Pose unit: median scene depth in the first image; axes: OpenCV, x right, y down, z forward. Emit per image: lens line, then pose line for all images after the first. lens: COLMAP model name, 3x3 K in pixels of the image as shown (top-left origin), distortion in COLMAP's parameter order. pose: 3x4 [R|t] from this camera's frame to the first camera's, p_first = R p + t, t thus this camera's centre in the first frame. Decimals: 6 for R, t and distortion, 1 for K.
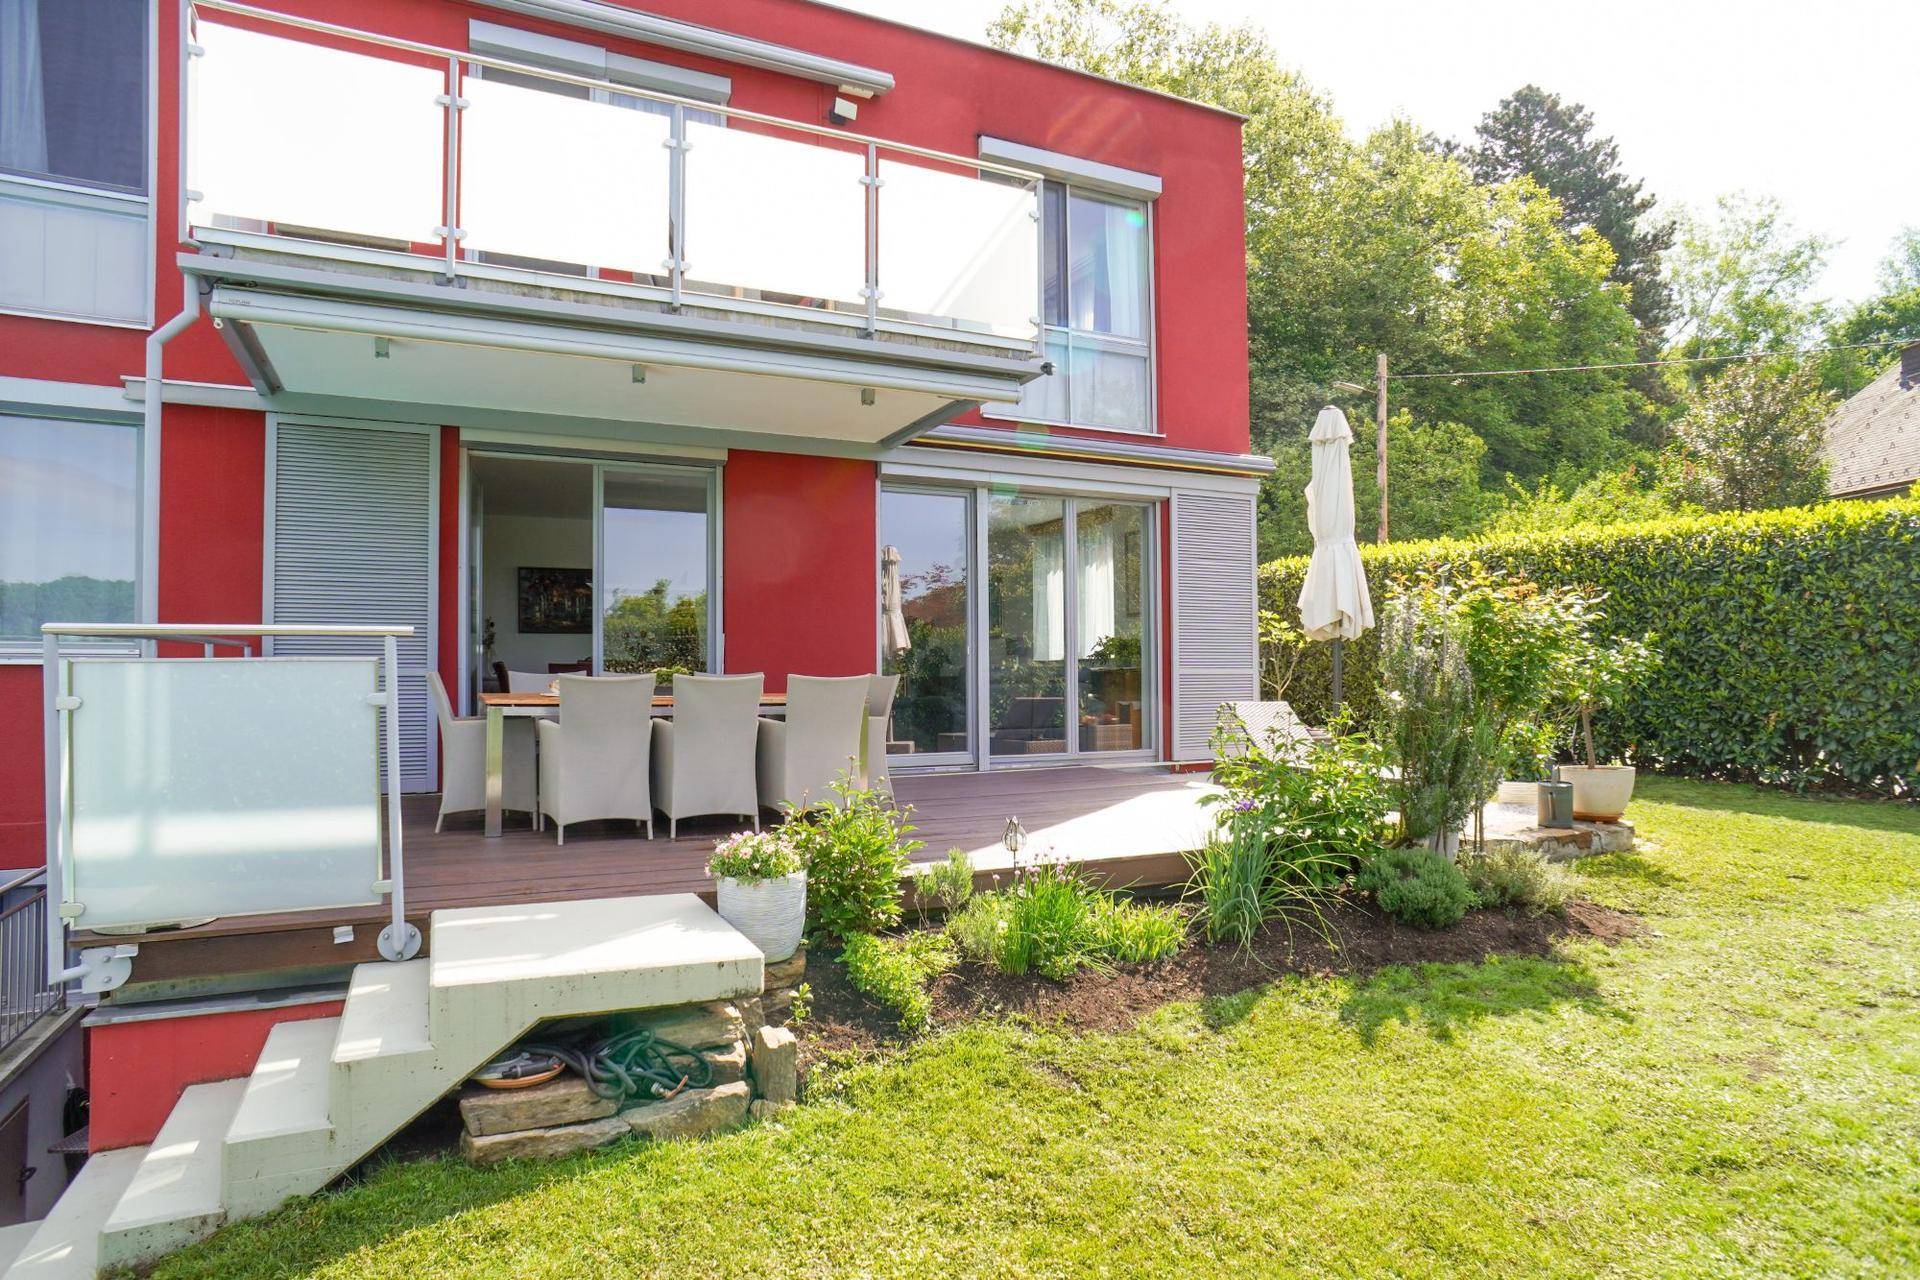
lens RADIAL K [[1019.4, 0, 961.2], [0, 1019.4, 650.1], [0, 0, 1]] dist [-0.056475, 0.024257]
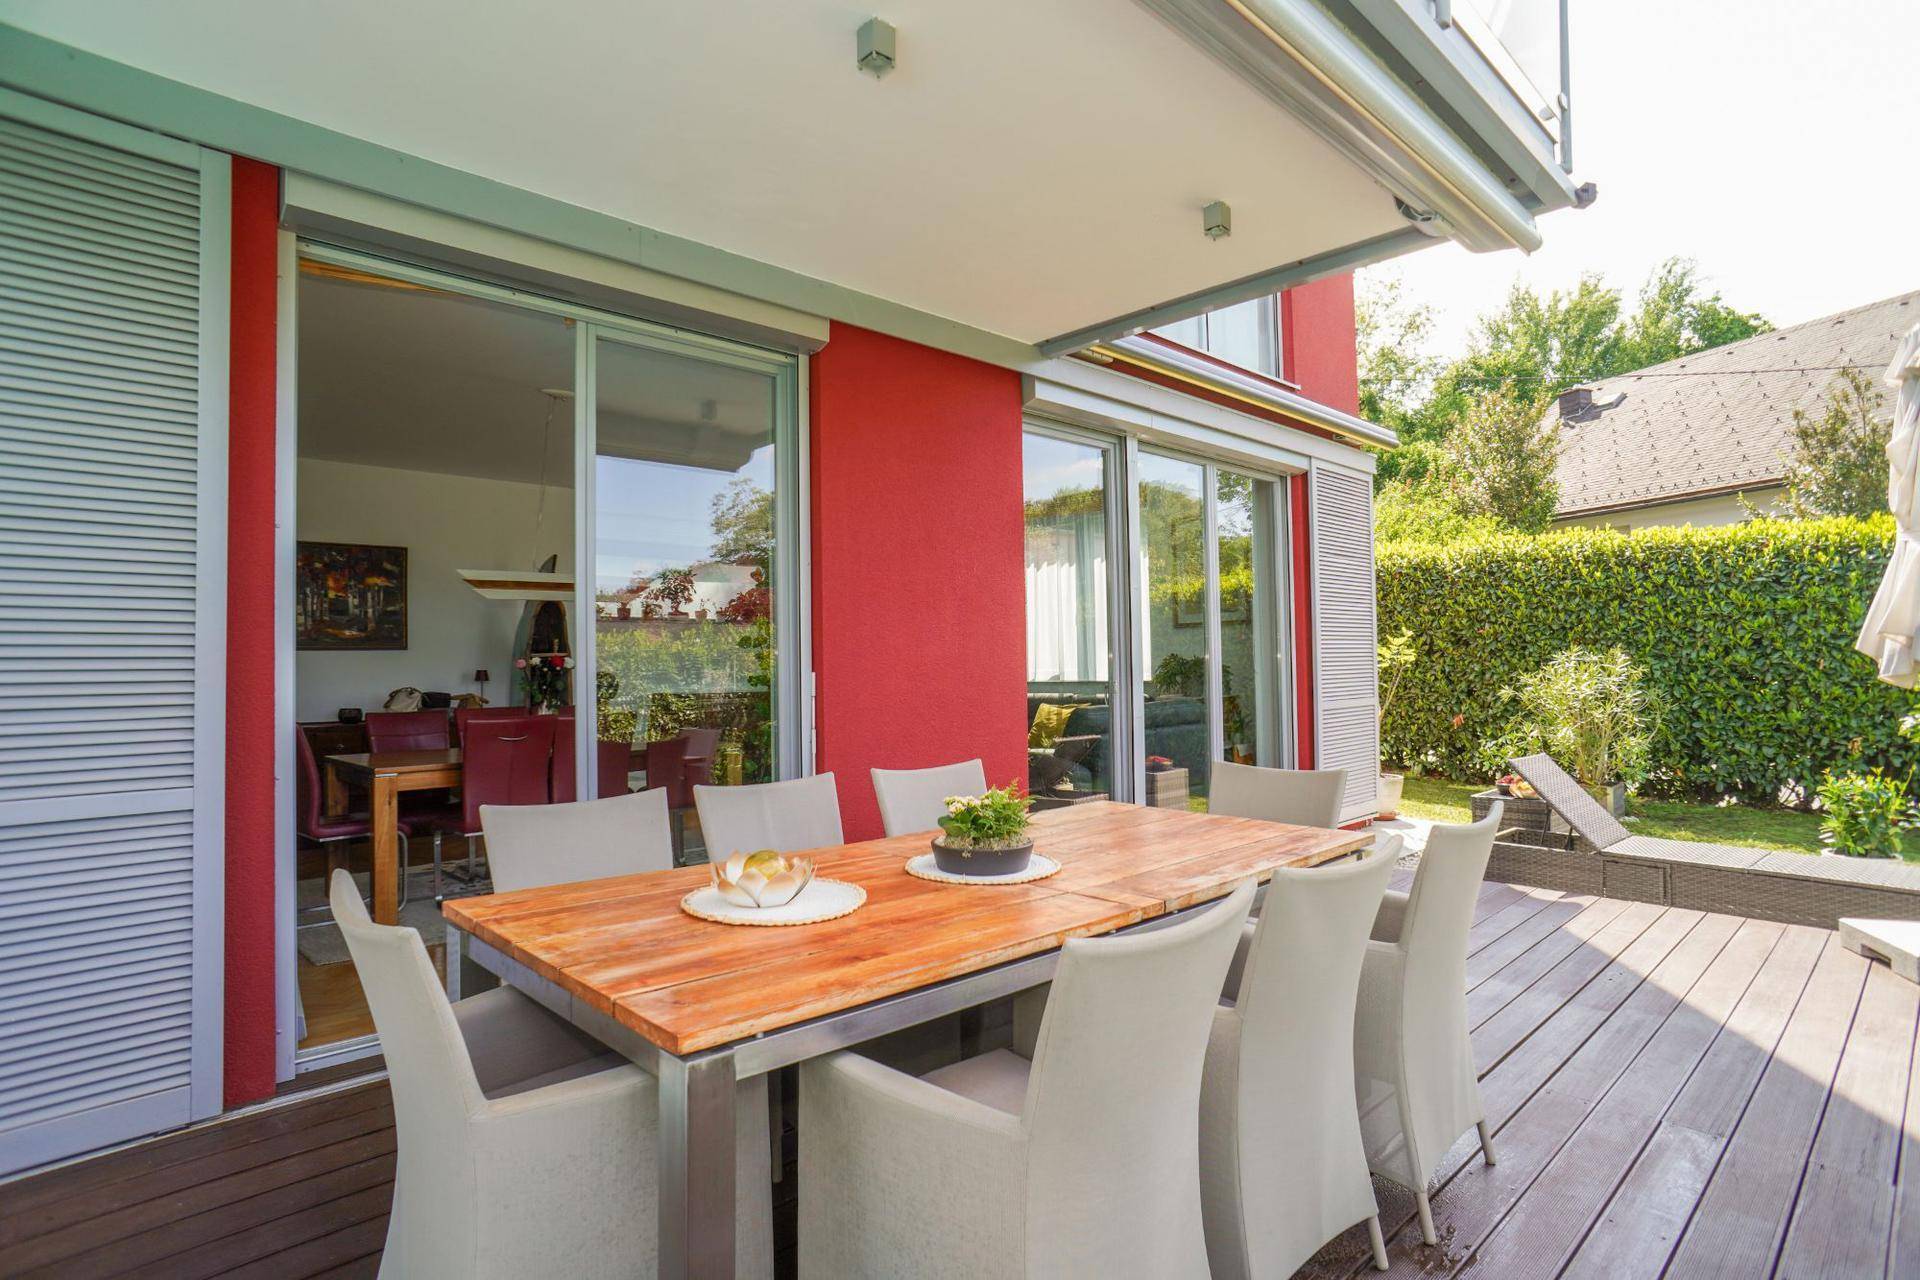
lens RADIAL K [[994.7, 0, 957.9], [0, 994.7, 631.6], [0, 0, 1]] dist [-0.017798, 0.003092]
pose [[0.949604, 0.003807, 0.313429, -0.255184], [0.001978, 0.999834, -0.018137, -0.019160], [-0.313446, 0.017843, 0.949438, 0.377491]]
